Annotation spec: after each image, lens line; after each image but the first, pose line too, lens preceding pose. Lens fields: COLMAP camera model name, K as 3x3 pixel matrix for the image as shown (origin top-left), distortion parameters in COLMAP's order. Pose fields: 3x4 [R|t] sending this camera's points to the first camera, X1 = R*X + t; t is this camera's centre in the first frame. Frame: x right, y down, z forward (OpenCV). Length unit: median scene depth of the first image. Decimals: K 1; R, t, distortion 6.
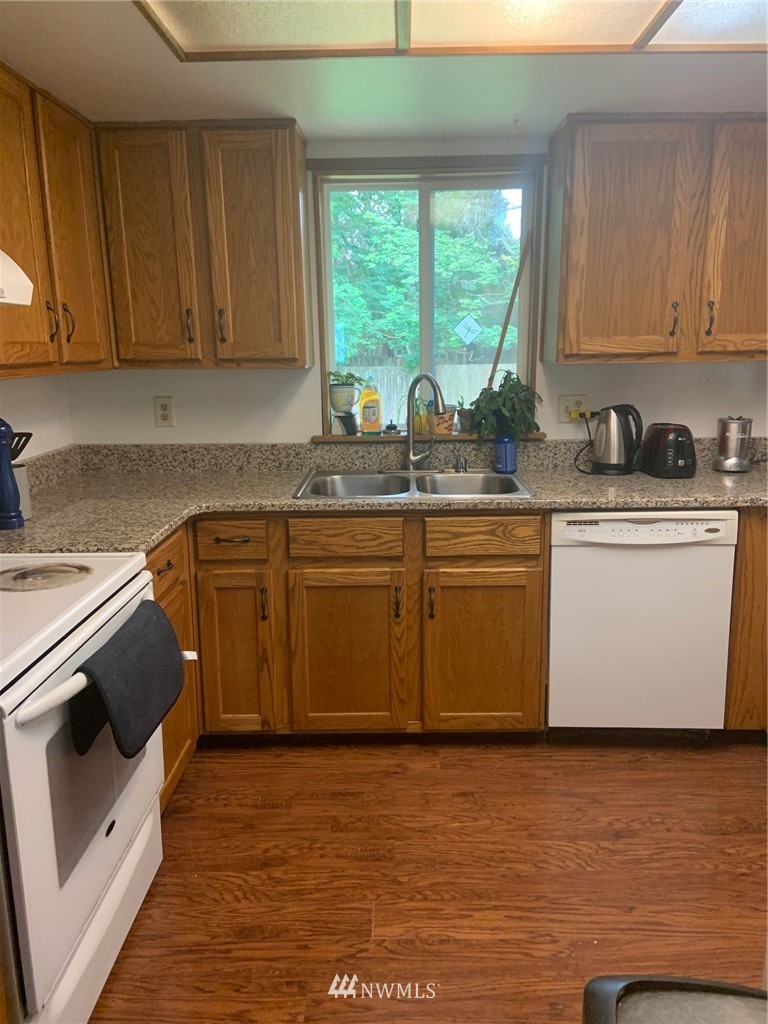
lens RADIAL K [[761.4, 0, 389.2], [0, 761.4, 507.3], [0, 0, 1]] dist [0.057471, -0.055851]
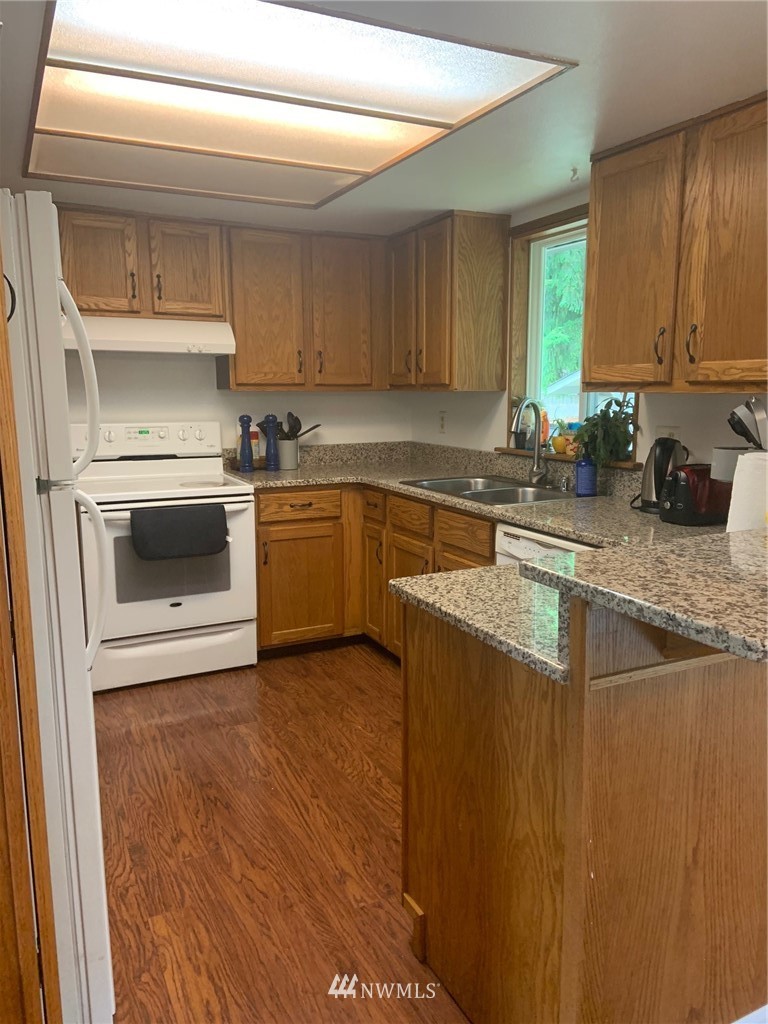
lens RADIAL K [[761.4, 0, 389.8], [0, 761.4, 512.7], [0, 0, 1]] dist [0.057471, -0.055851]
pose [[0.459316, 0.157832, -0.874139, 1.063251], [-0.185392, 0.979449, 0.079432, -0.063322], [0.868711, 0.125573, 0.479137, 0.307302]]
